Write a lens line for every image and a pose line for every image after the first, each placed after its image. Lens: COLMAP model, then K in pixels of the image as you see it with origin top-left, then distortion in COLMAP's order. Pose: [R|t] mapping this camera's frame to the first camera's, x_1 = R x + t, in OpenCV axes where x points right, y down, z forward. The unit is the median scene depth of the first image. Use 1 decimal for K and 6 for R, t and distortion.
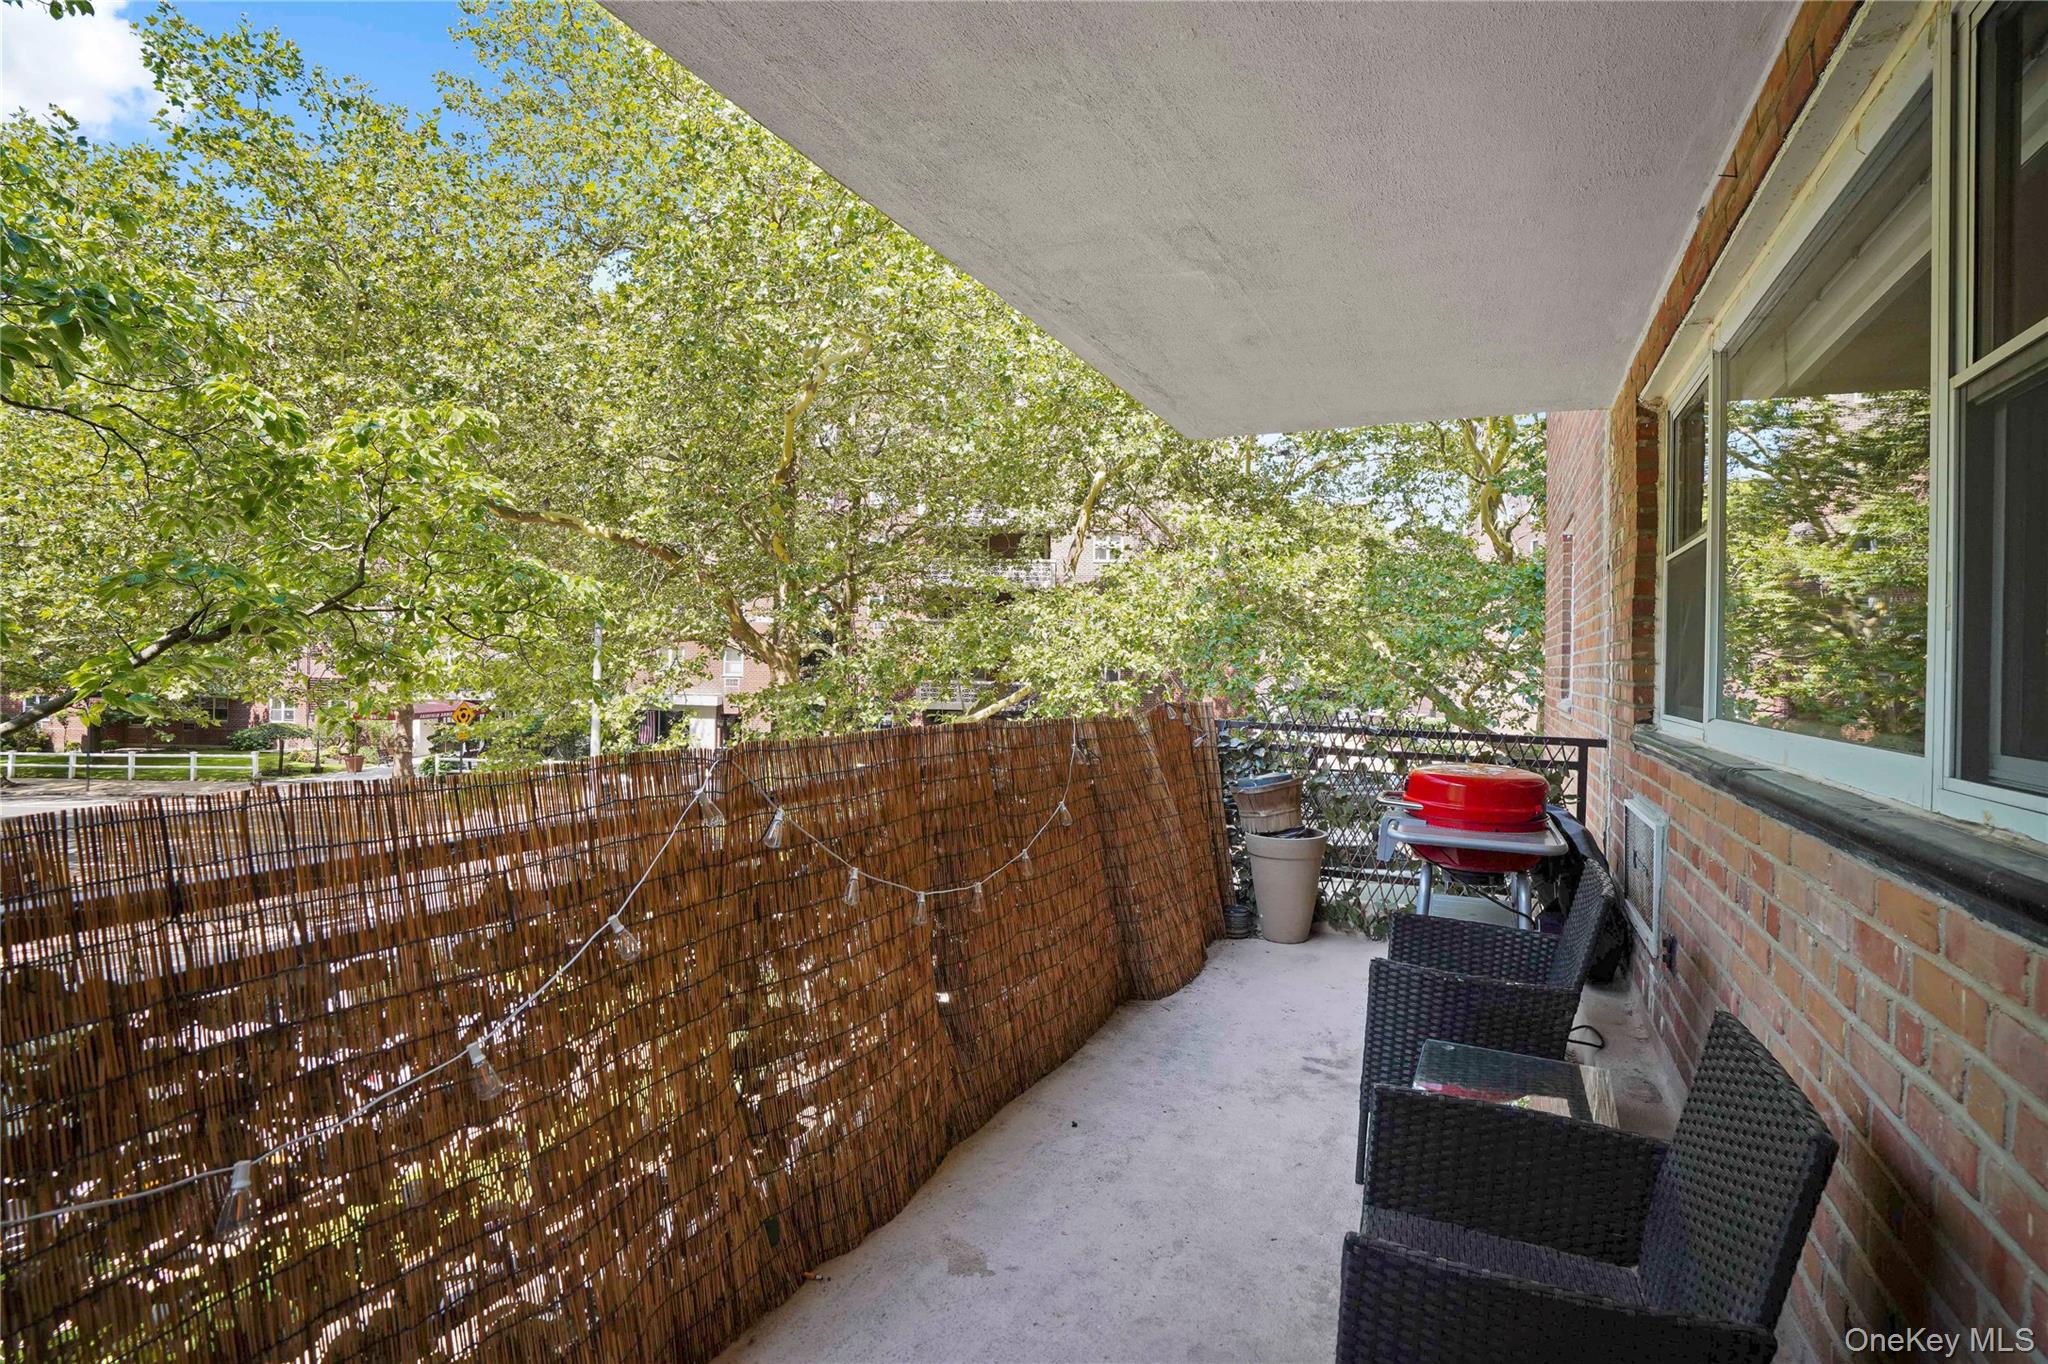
lens RADIAL K [[964.7, 0, 1057.6], [0, 964.7, 668.9], [0, 0, 1]] dist [-0.076514, 0.052446]
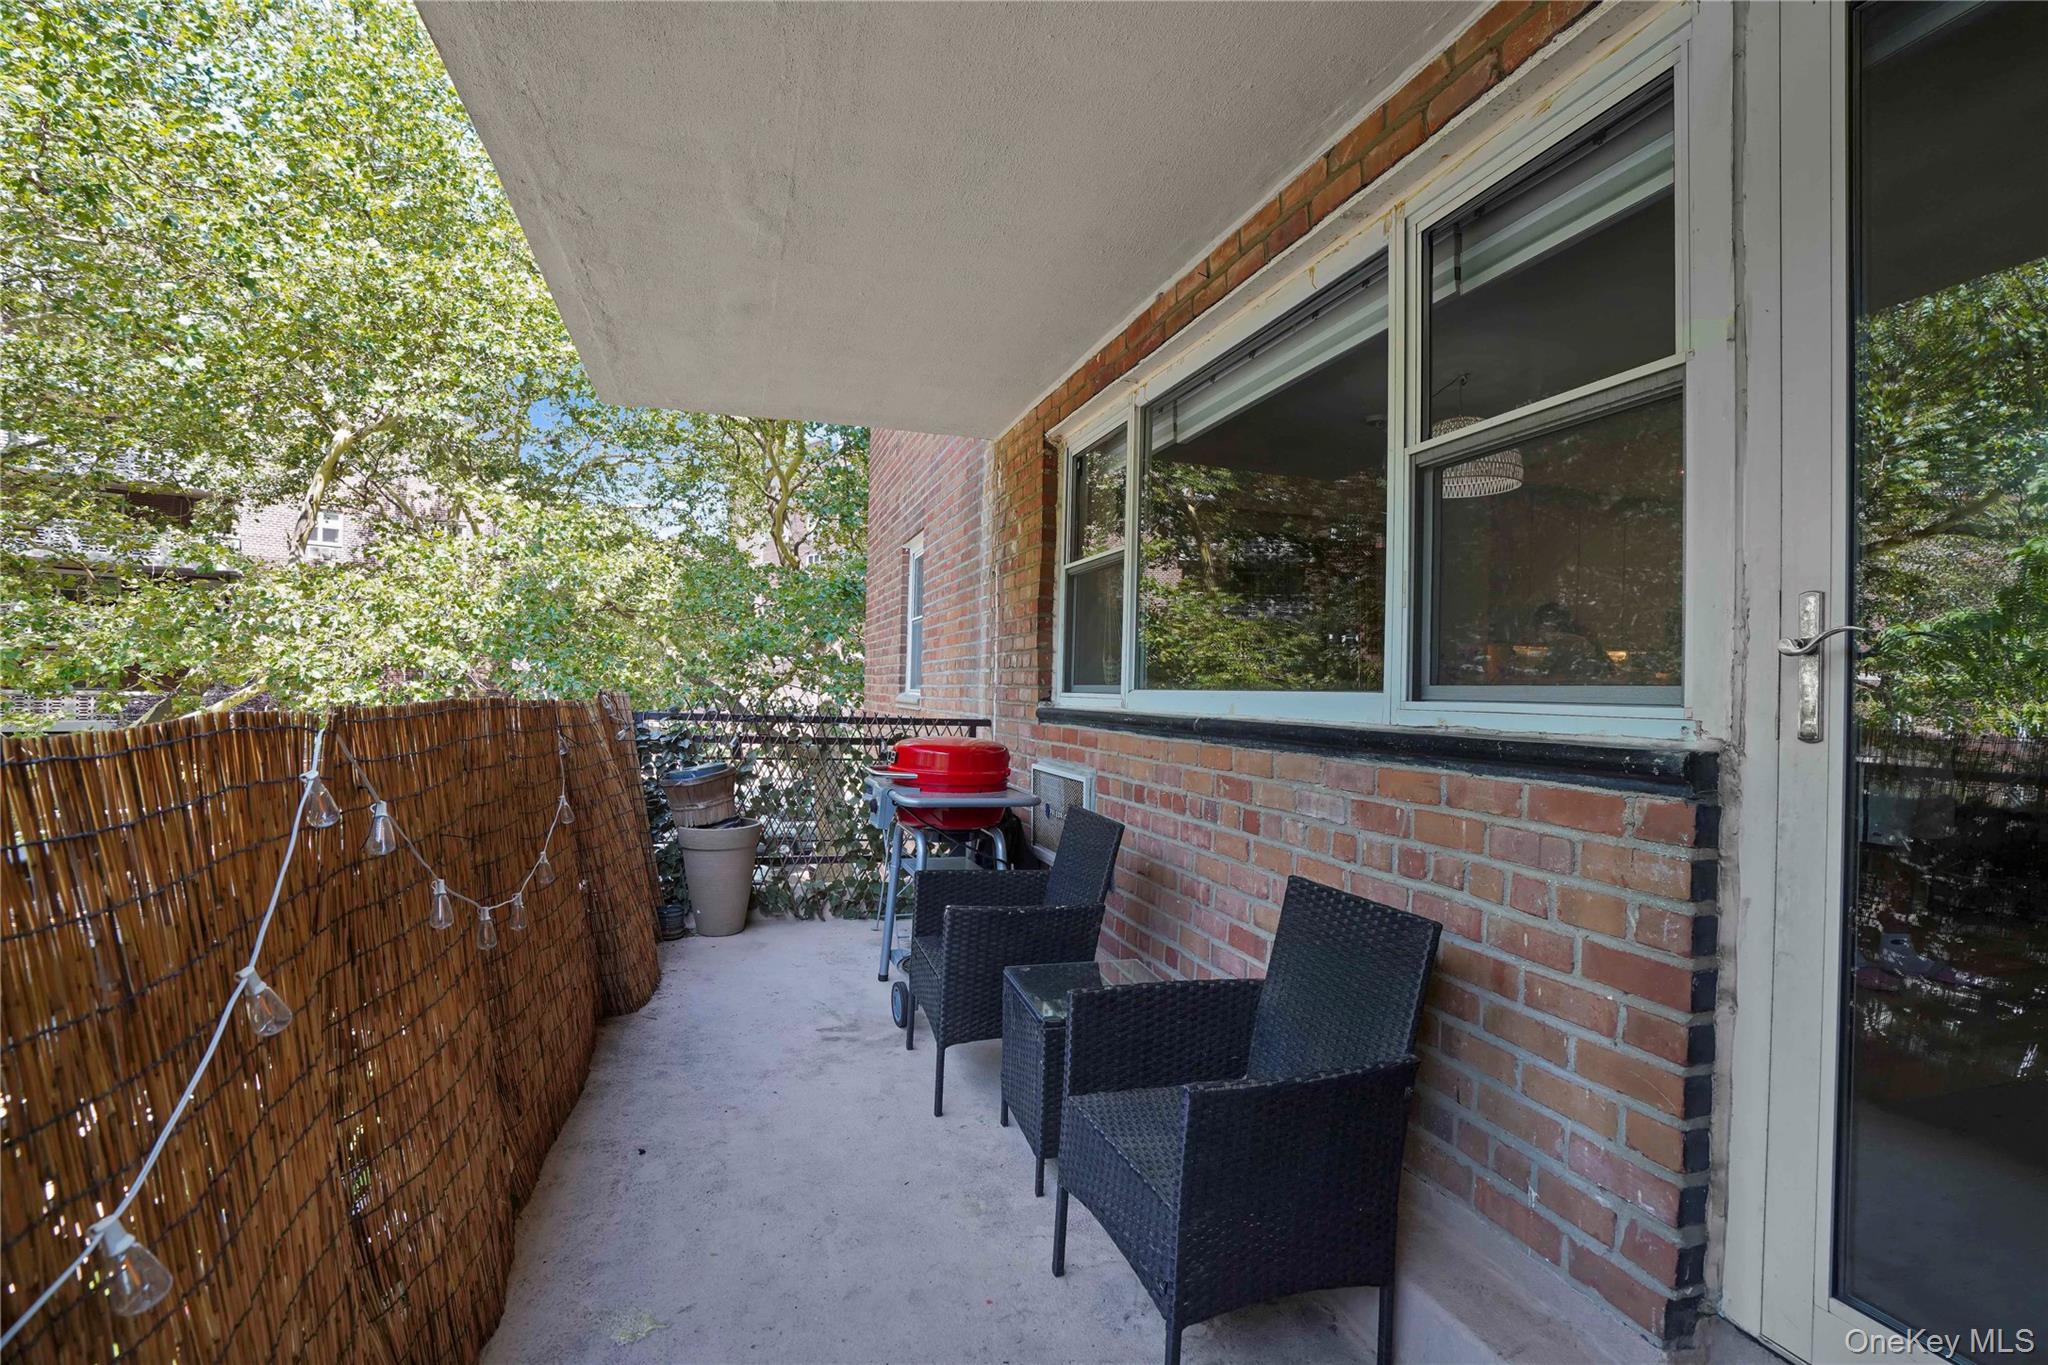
lens RADIAL K [[952.4, 0, 1035.3], [0, 952.4, 697.8], [0, 0, 1]] dist [-0.053520, 0.027126]
pose [[0.748555, -0.012482, 0.662955, -0.189760], [-0.000960, 0.999801, 0.019908, 0.026717], [-0.663072, -0.015538, 0.748395, 0.075722]]
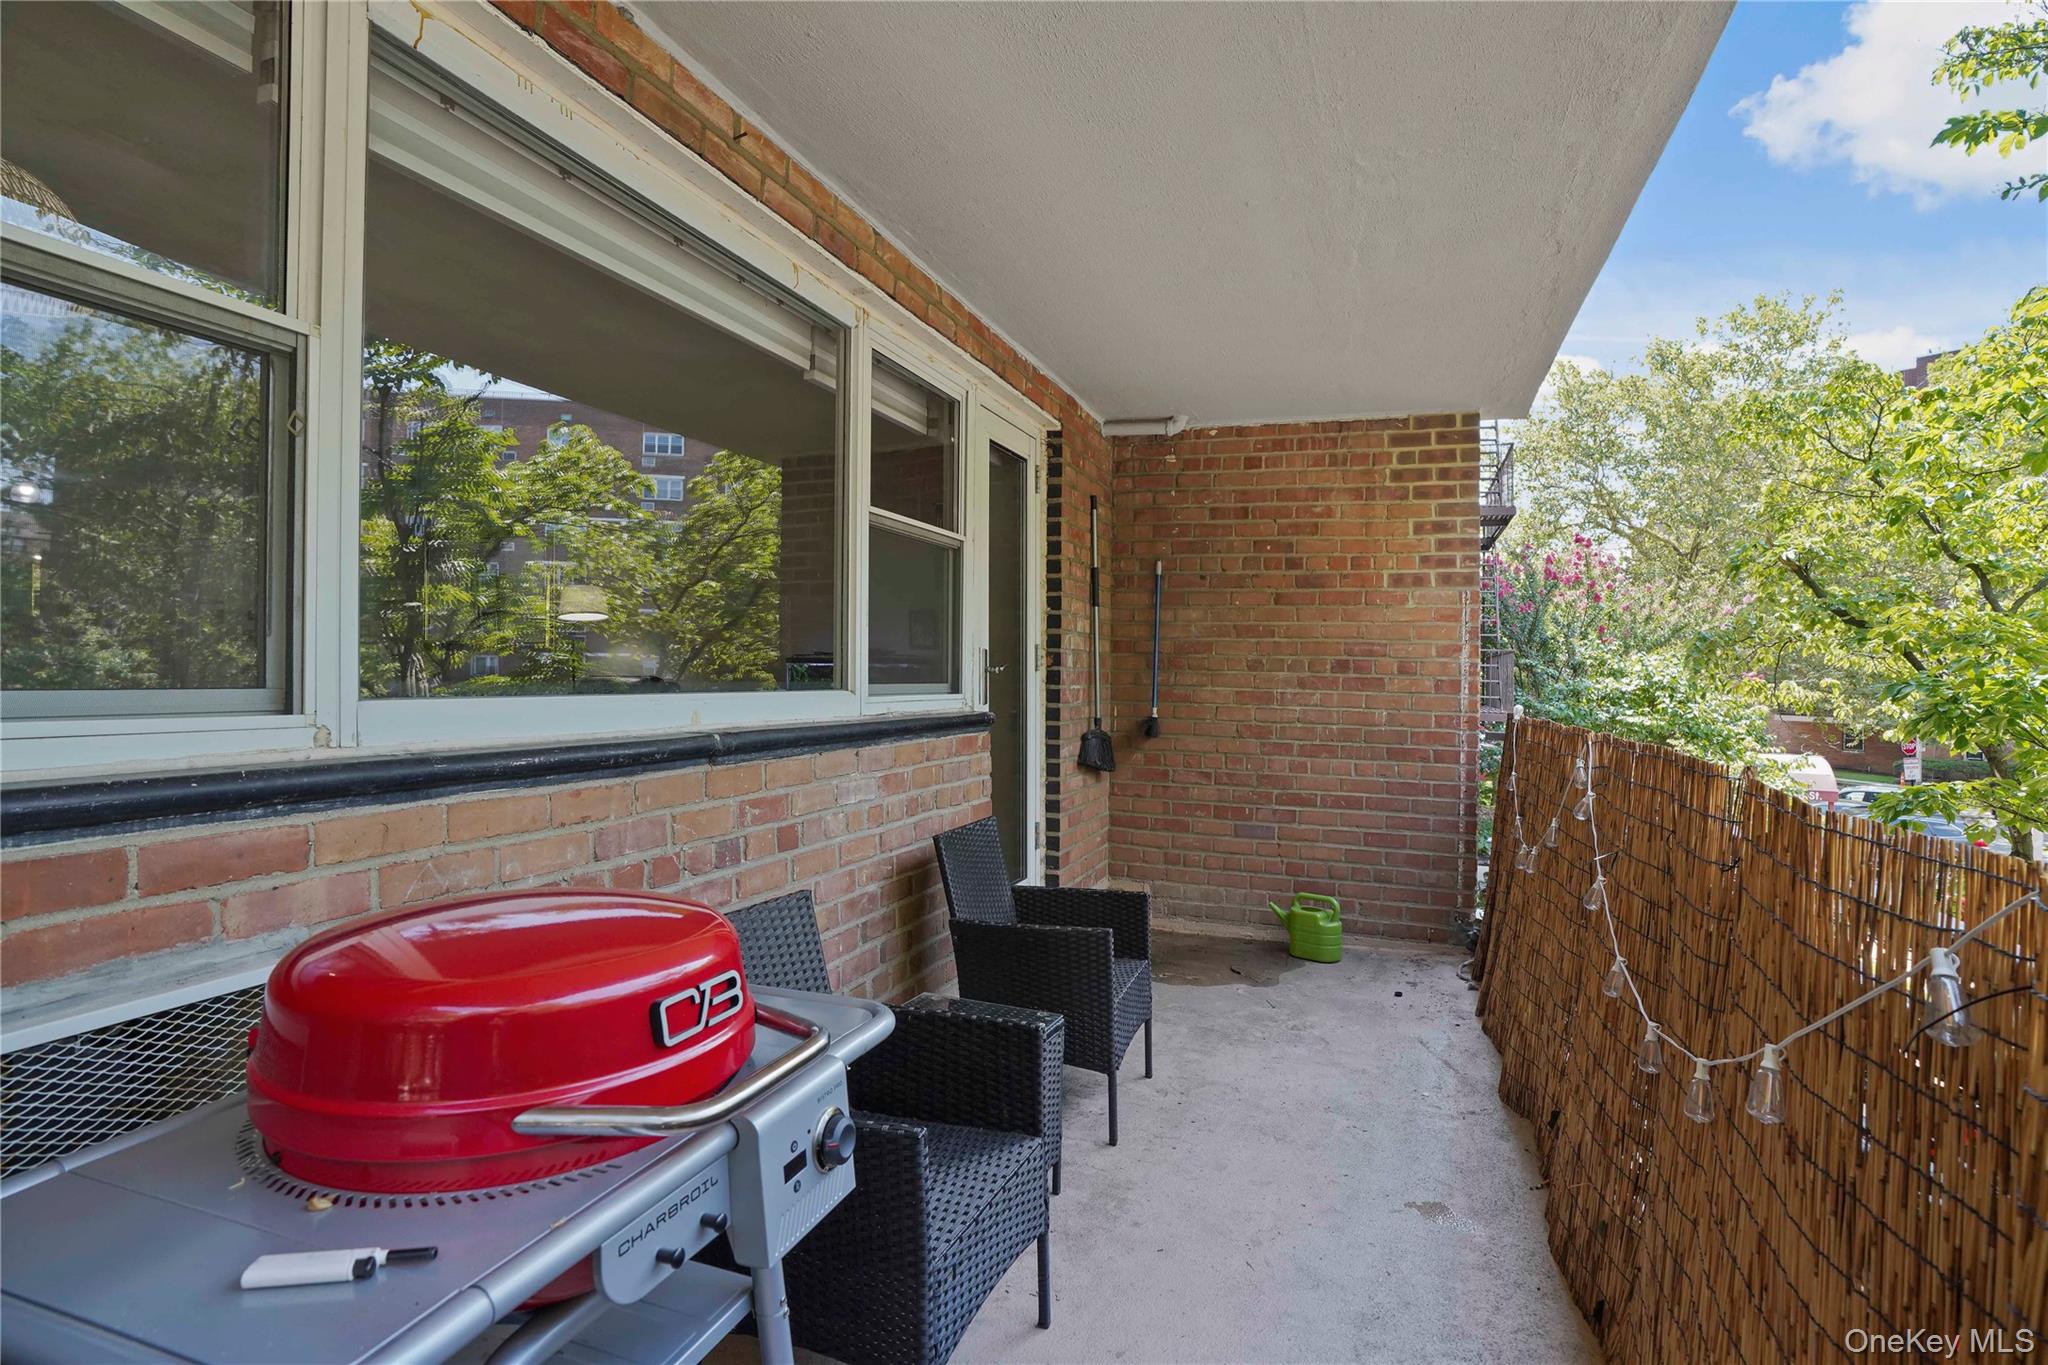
lens RADIAL K [[944.8, 0, 1046.4], [0, 944.8, 673.2], [0, 0, 1]] dist [-0.059210, 0.025010]
pose [[-0.997917, -0.034178, -0.054712, 0.217072], [-0.034334, 0.999409, 0.001918, 0.015764], [0.054614, 0.003792, -0.998500, 1.031695]]
